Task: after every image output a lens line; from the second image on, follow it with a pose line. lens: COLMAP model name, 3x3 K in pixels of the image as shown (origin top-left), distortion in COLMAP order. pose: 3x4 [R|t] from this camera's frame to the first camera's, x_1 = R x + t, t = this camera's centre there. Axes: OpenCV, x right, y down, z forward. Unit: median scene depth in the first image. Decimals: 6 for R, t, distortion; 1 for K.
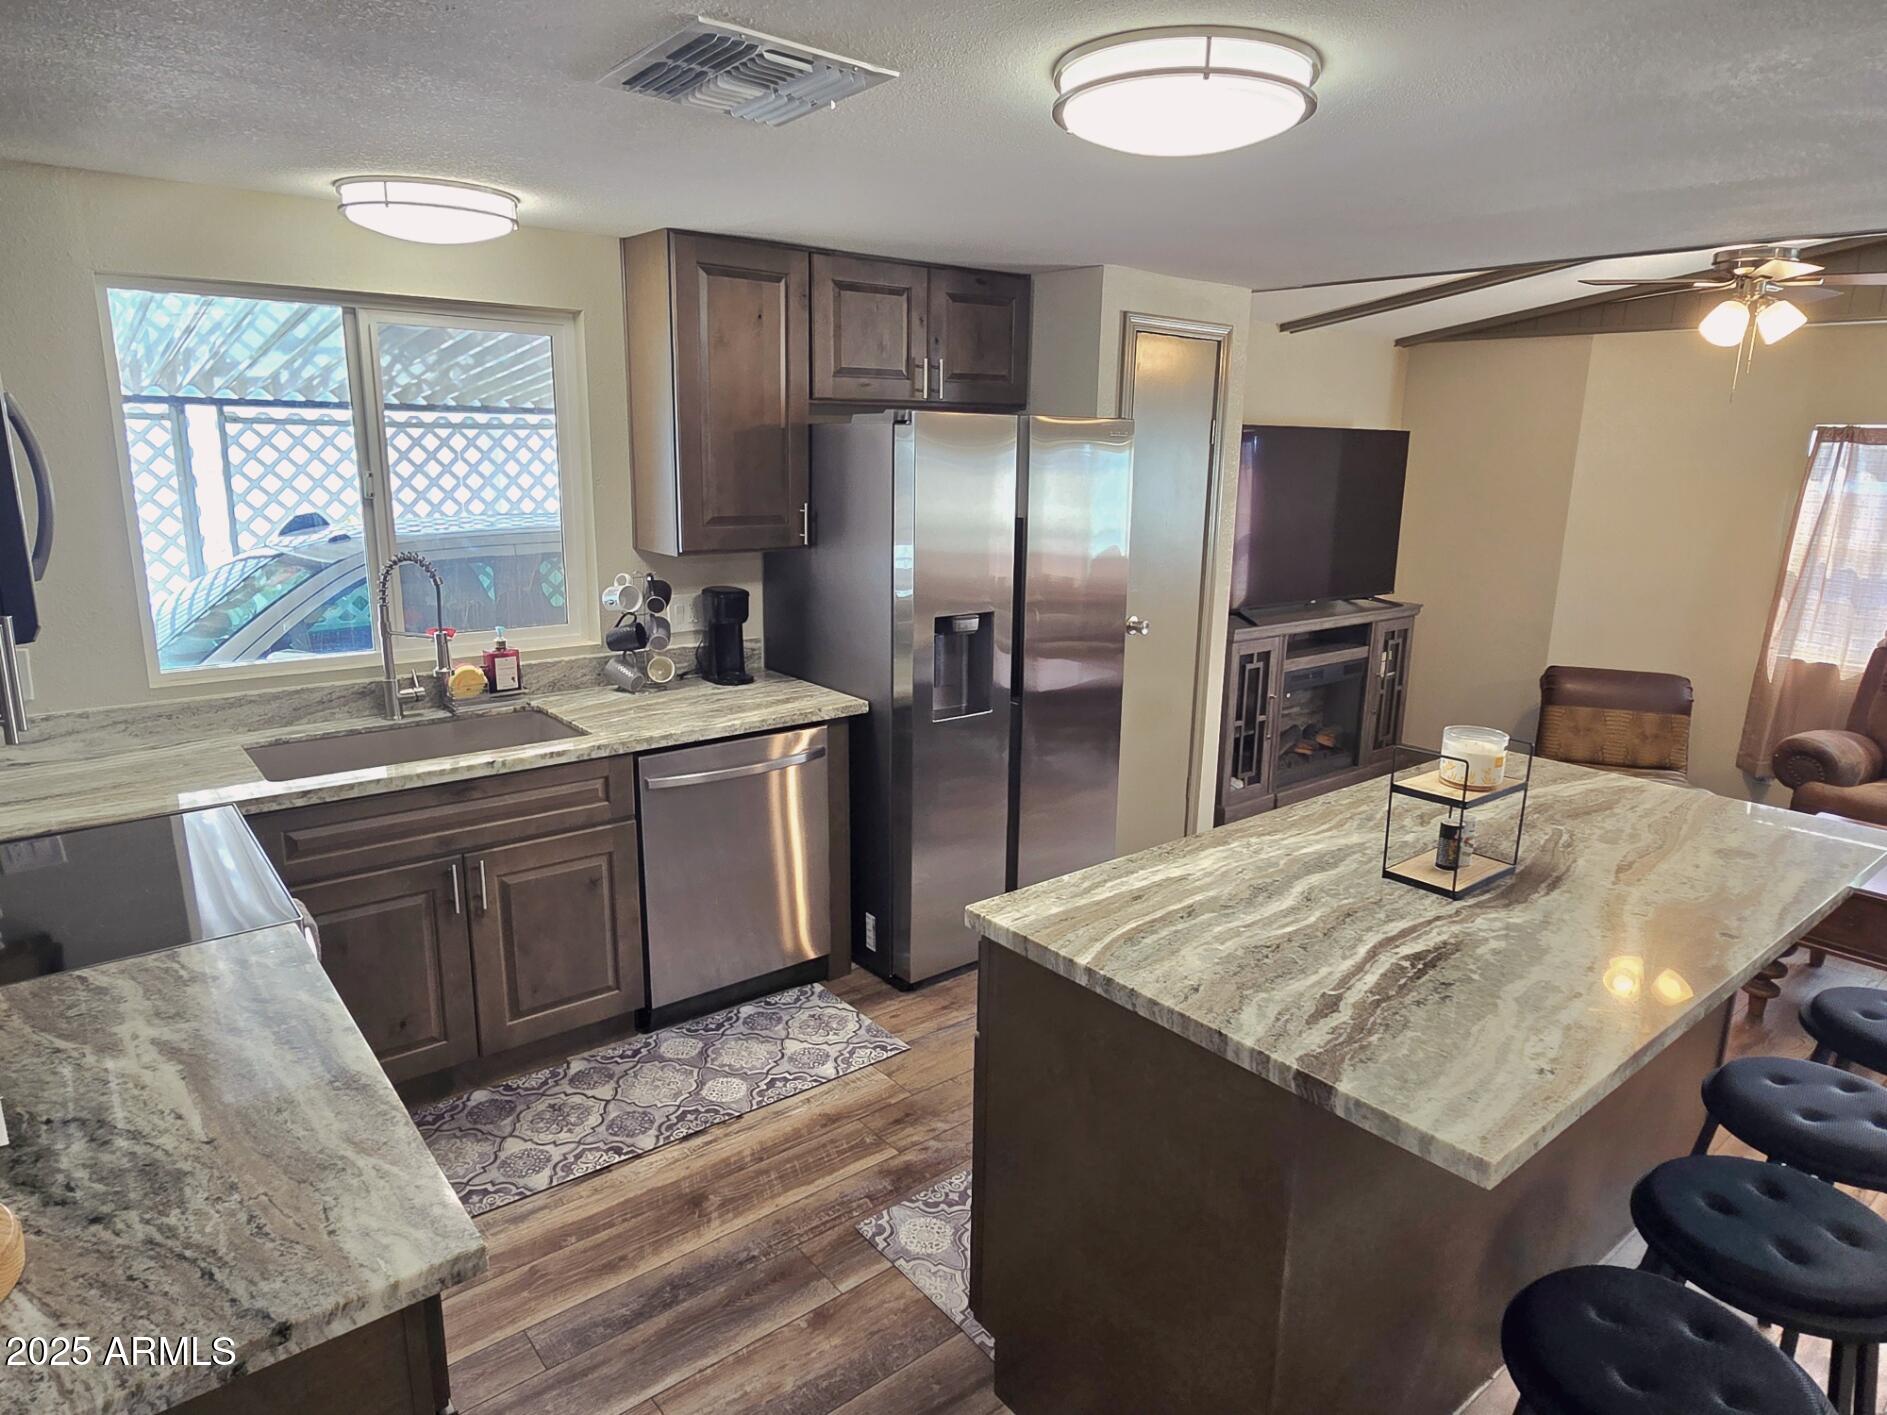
lens RADIAL K [[1133.0, 0, 940.9], [0, 1133.0, 701.9], [0, 0, 1]] dist [0.001315, -0.005701]
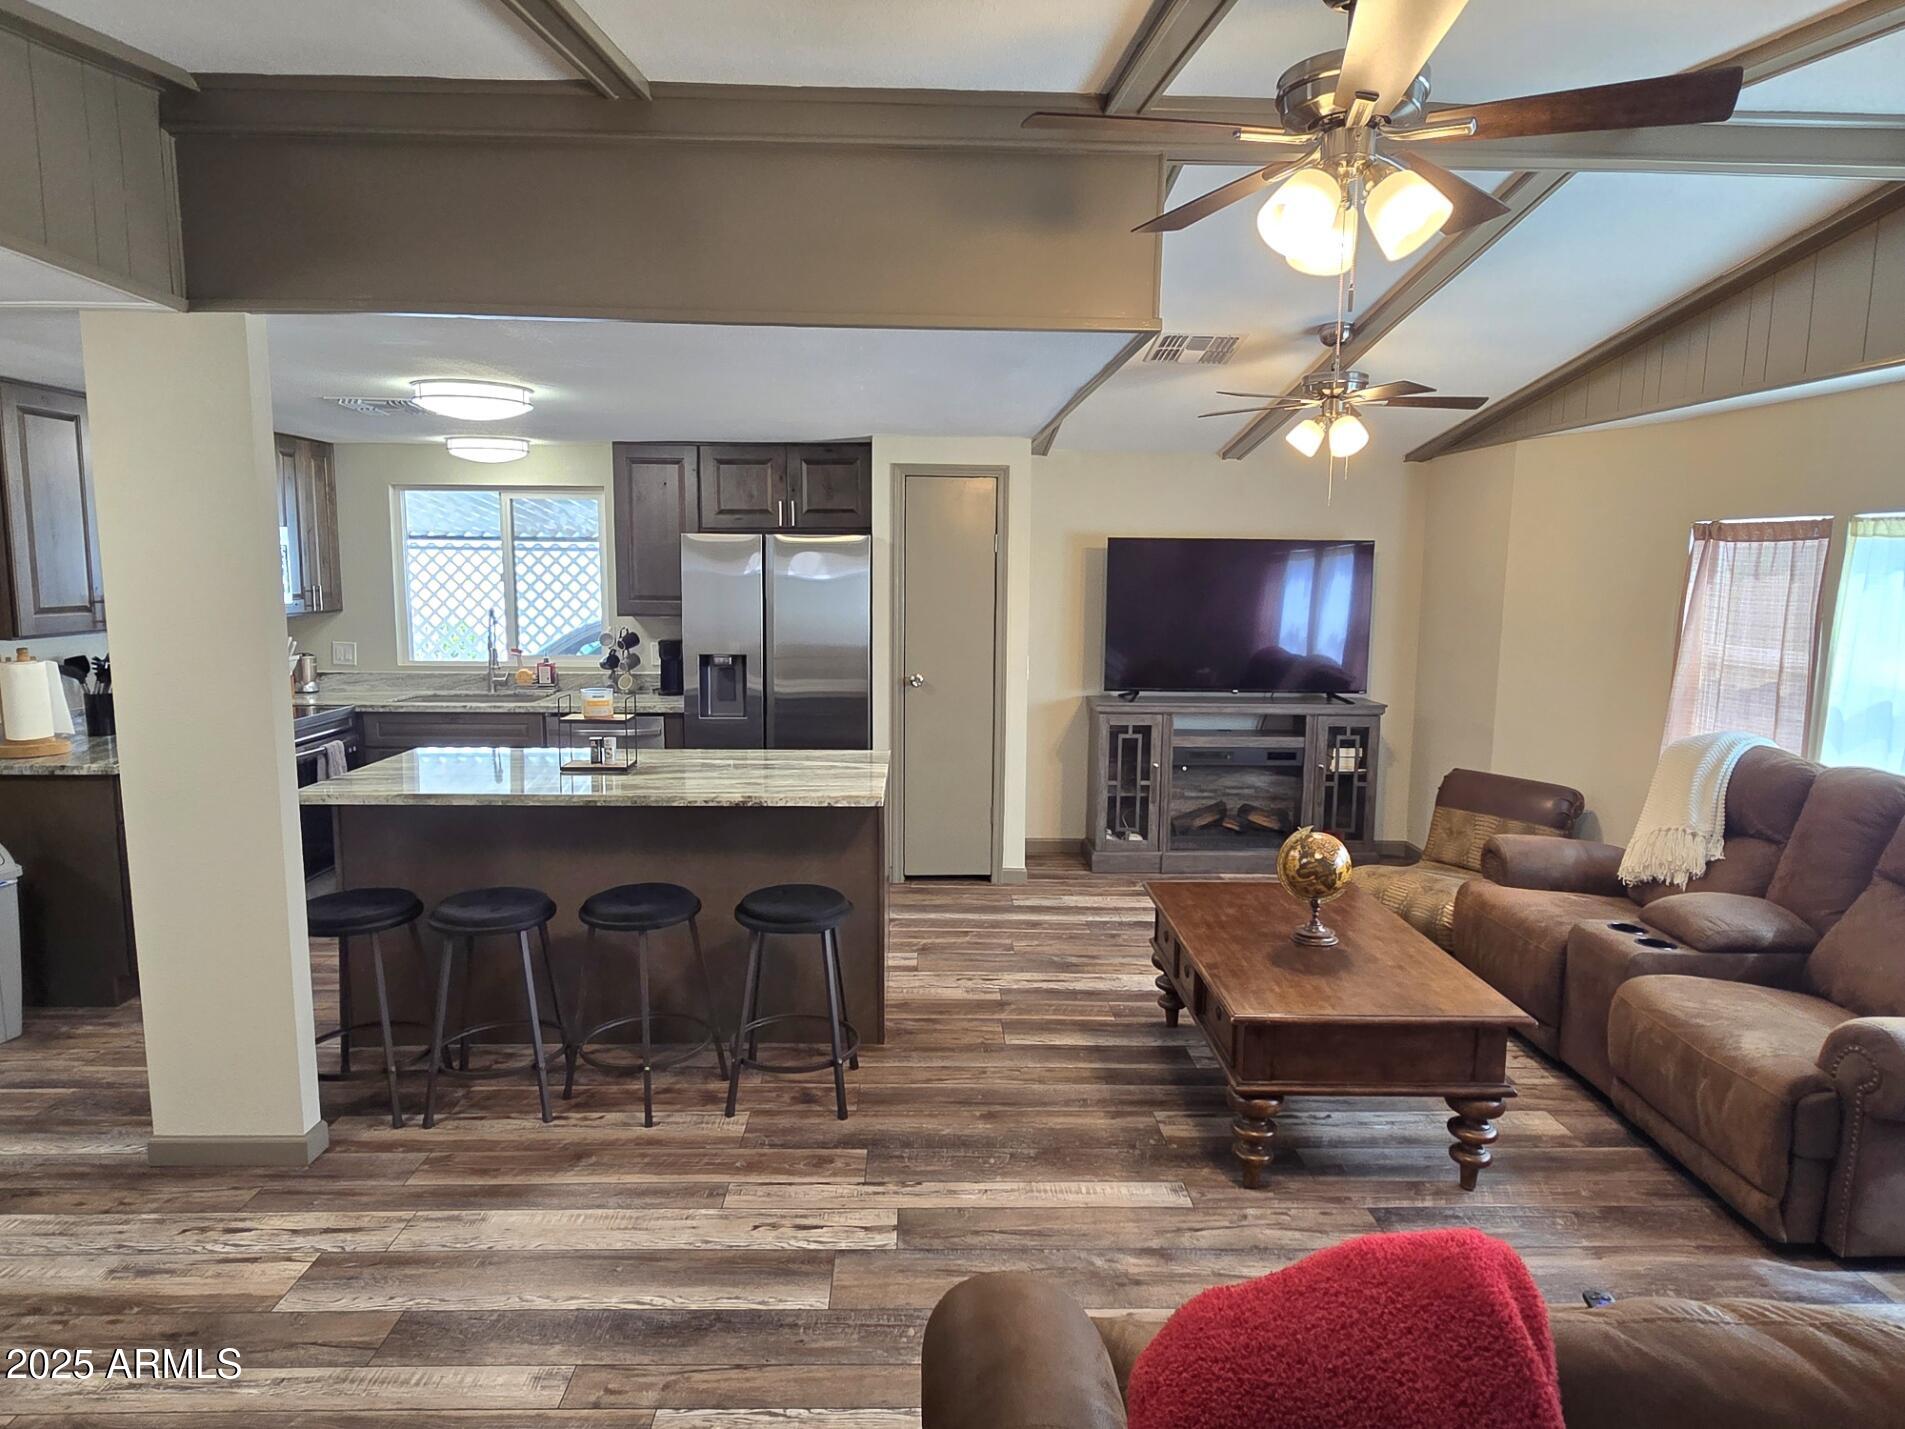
lens RADIAL K [[1143.8, 0, 945.9], [0, 1143.8, 715.0], [0, 0, 1]] dist [0.001315, -0.005701]
pose [[0.794139, 0.069045, -0.603802, 0.847759], [-0.130115, 0.989804, -0.057948, 0.040841], [0.593644, 0.124582, 0.795026, -0.073016]]
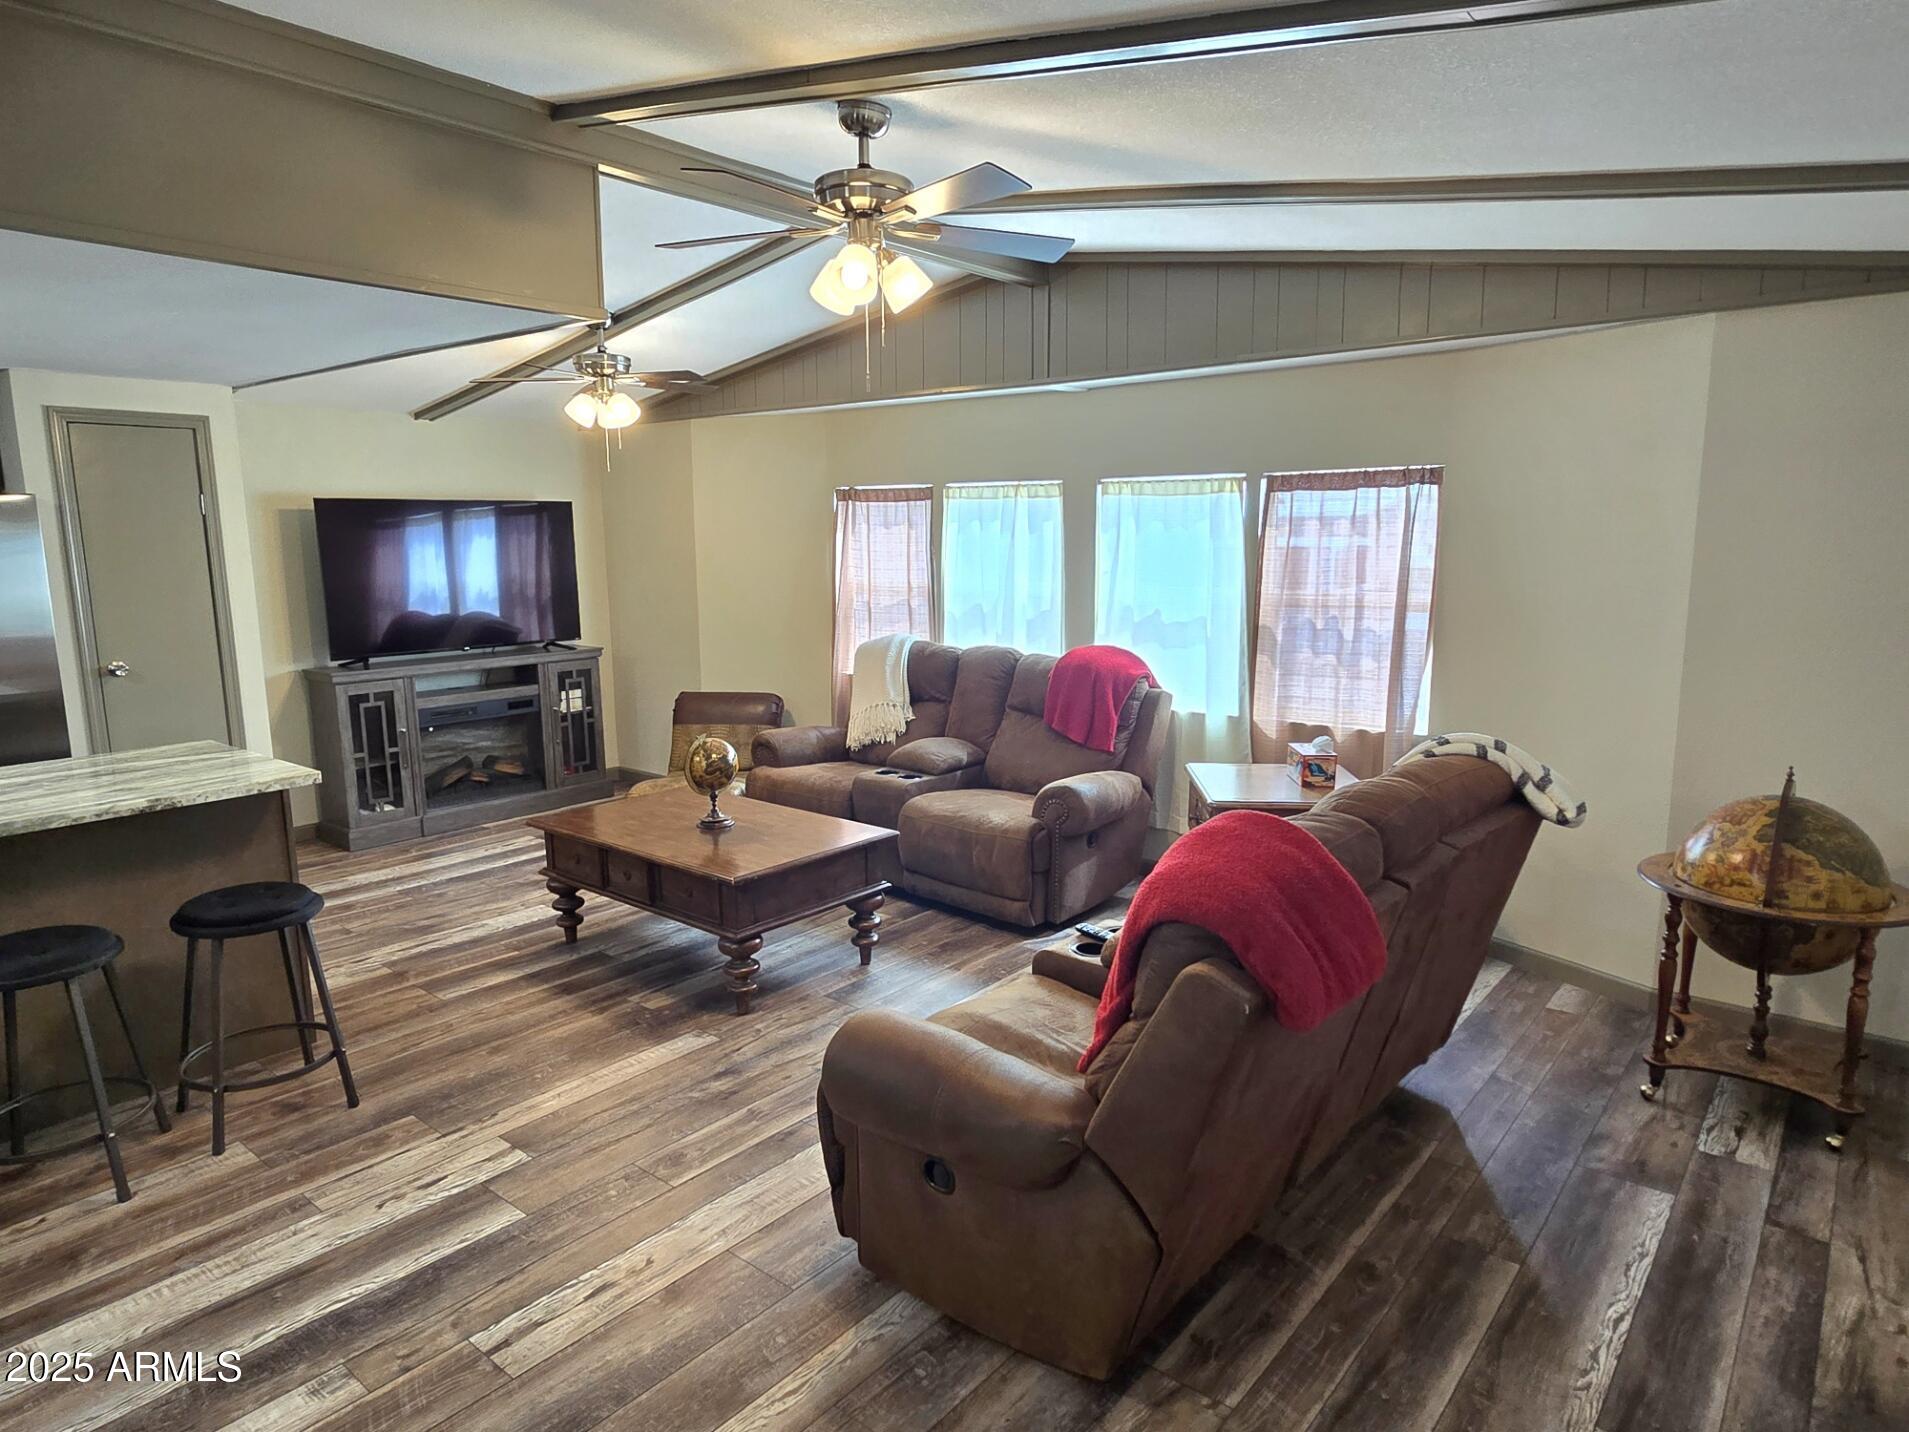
lens RADIAL K [[1146.2, 0, 961.4], [0, 1146.2, 717.2], [0, 0, 1]] dist [0.001315, -0.005701]
pose [[0.978887, -0.059500, 0.195551, 0.635321], [0.070629, 0.996227, -0.050436, 0.082149], [-0.191812, 0.063183, 0.979396, -0.255684]]
